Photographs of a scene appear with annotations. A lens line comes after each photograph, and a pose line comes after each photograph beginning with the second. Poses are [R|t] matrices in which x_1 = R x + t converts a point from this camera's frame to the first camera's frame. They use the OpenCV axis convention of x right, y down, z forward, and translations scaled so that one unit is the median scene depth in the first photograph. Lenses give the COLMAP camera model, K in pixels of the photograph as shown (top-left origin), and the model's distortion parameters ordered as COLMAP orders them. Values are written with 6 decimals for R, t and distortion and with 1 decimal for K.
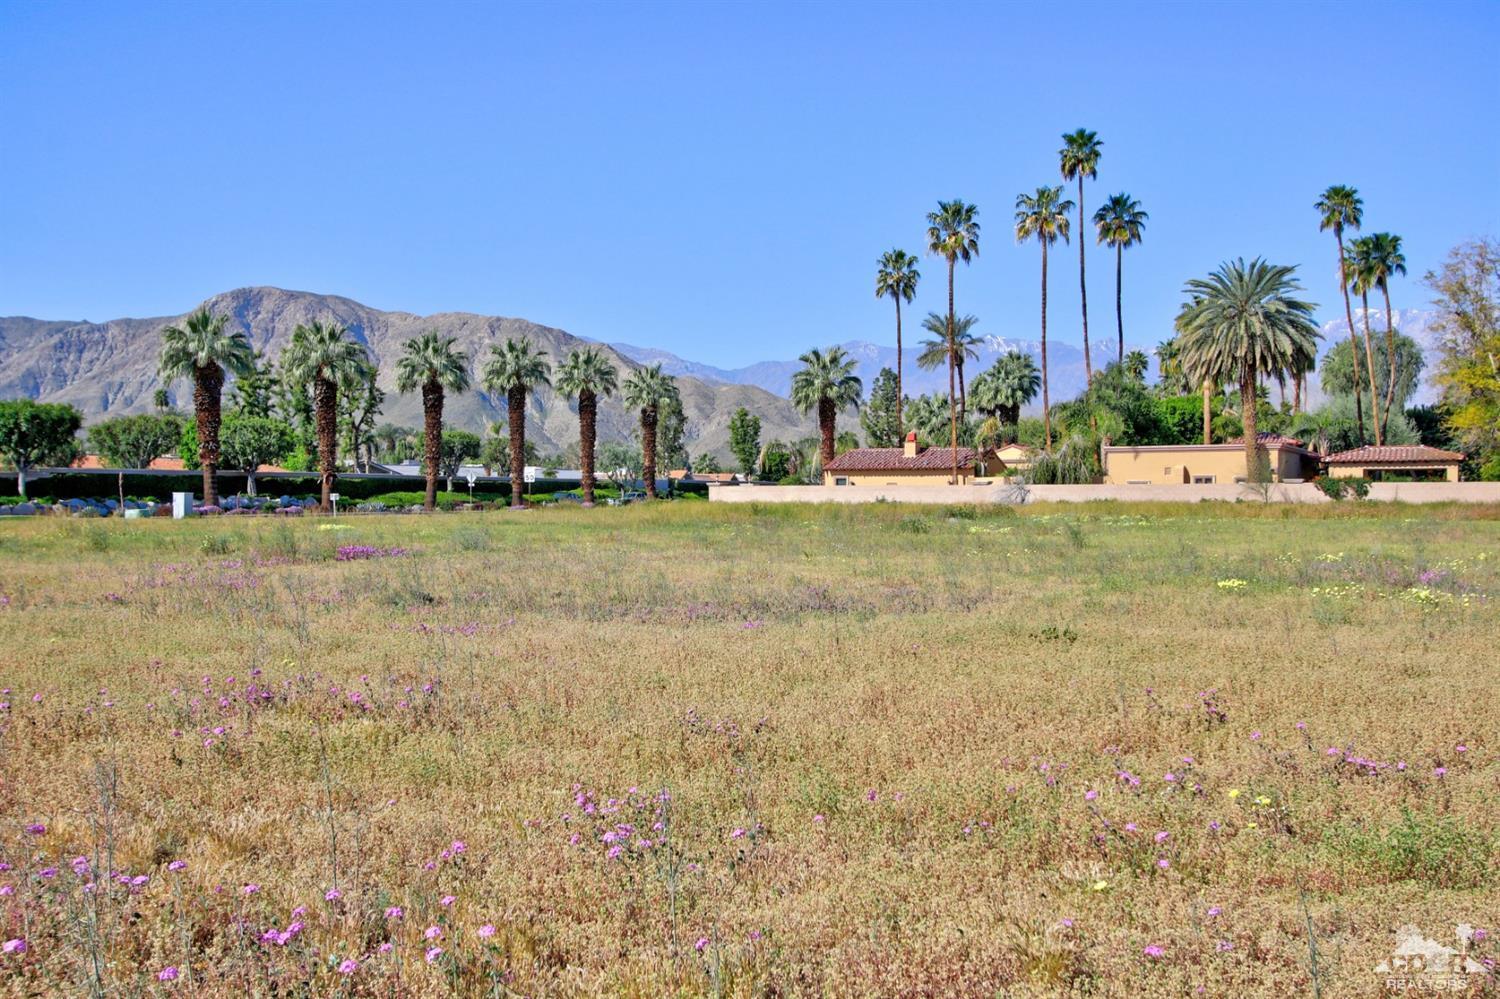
lens RADIAL K [[1440.2, 0, 751.0], [0, 1440.2, 512.1], [0, 0, 1]] dist [0.012277, 0.000000]
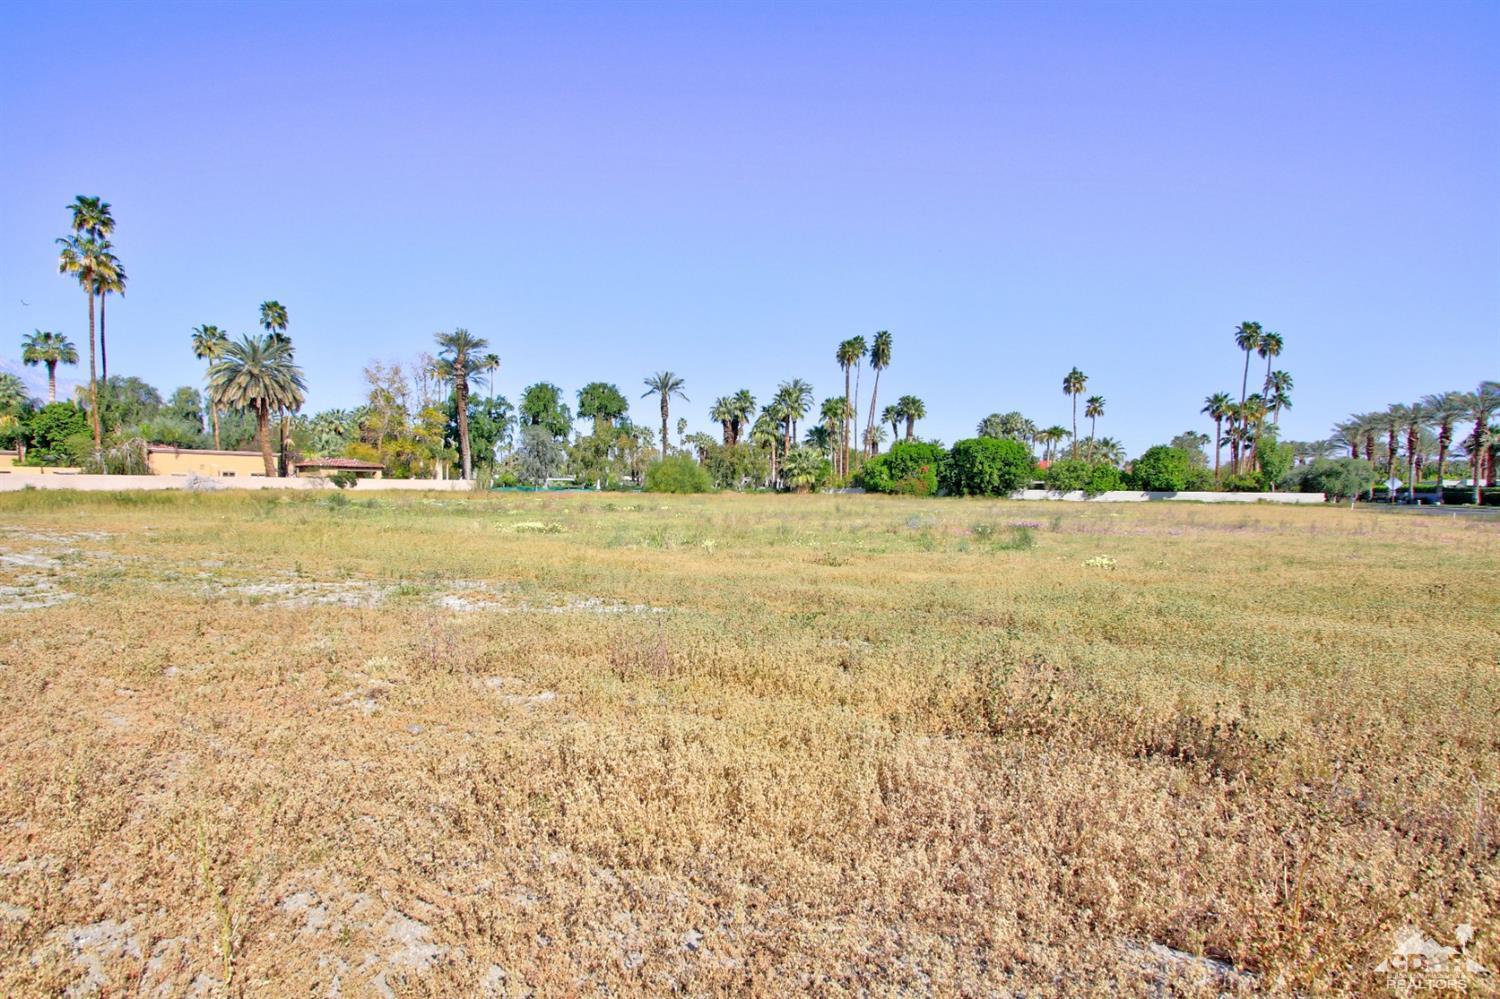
lens RADIAL K [[693.6, 0, 743.7], [0, 693.6, 510.3], [0, 0, 1]] dist [-0.021158, 0.004687]
pose [[0.025427, -0.032481, 0.999149, -0.378393], [-0.000282, 0.999472, 0.032499, -0.007768], [-0.999677, -0.001108, 0.025404, 0.418913]]
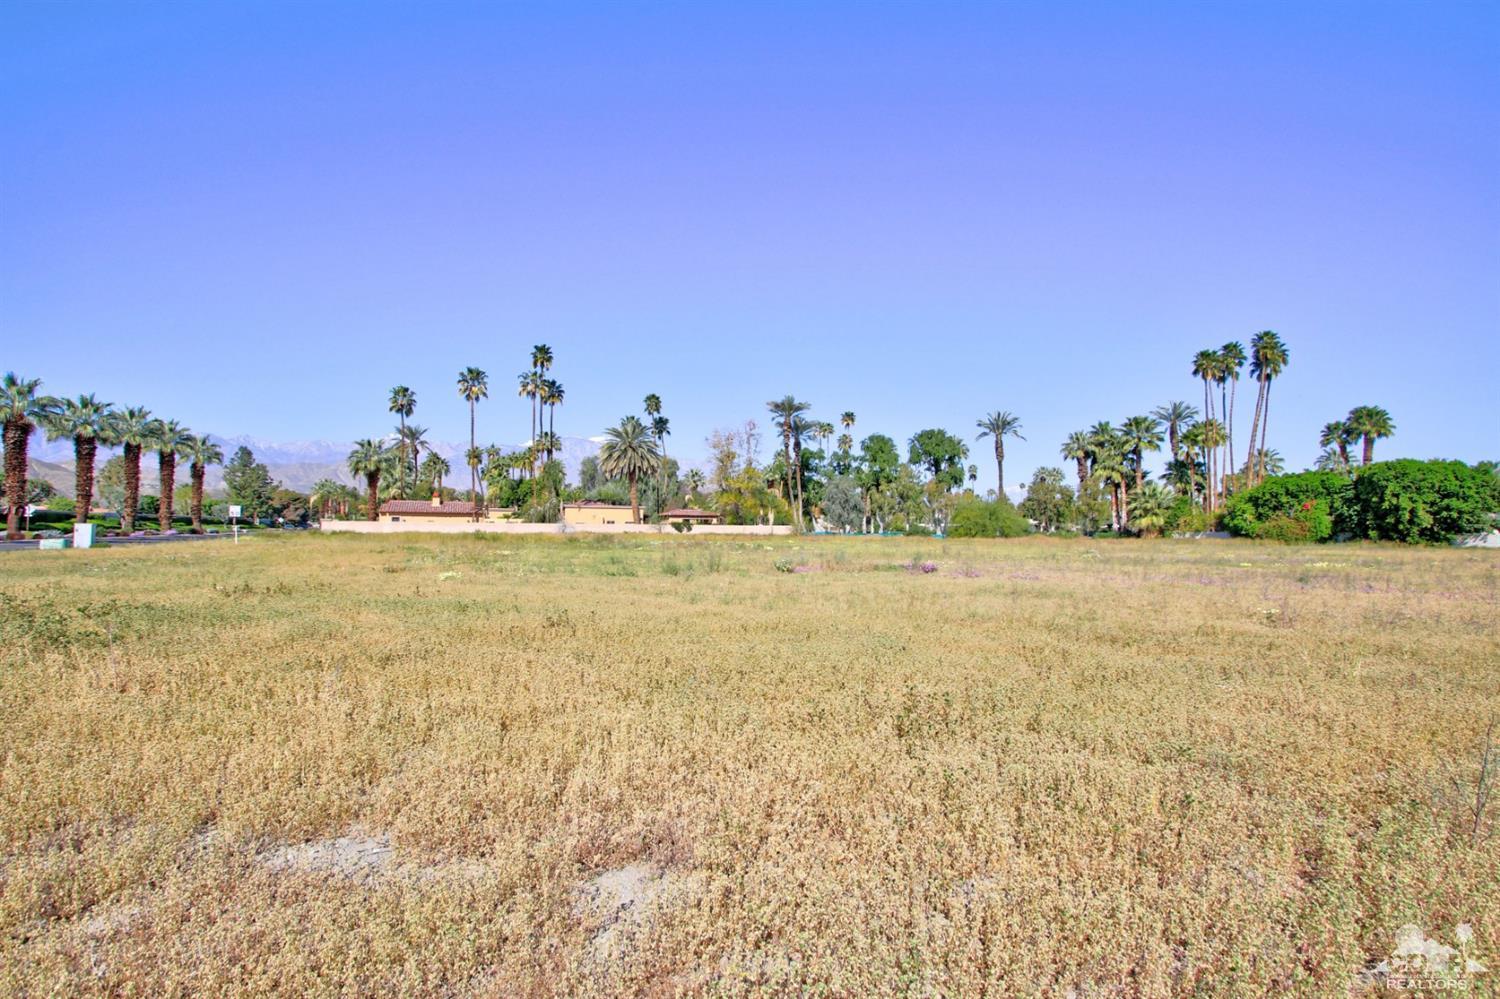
lens RADIAL K [[693.6, 0, 745.6], [0, 693.6, 517.3], [0, 0, 1]] dist [-0.021158, 0.004687]
pose [[0.637176, 0.018994, 0.770484, -0.331204], [-0.000029, 0.999697, -0.024620, -0.004352], [-0.770718, 0.015665, 0.636983, 0.187153]]
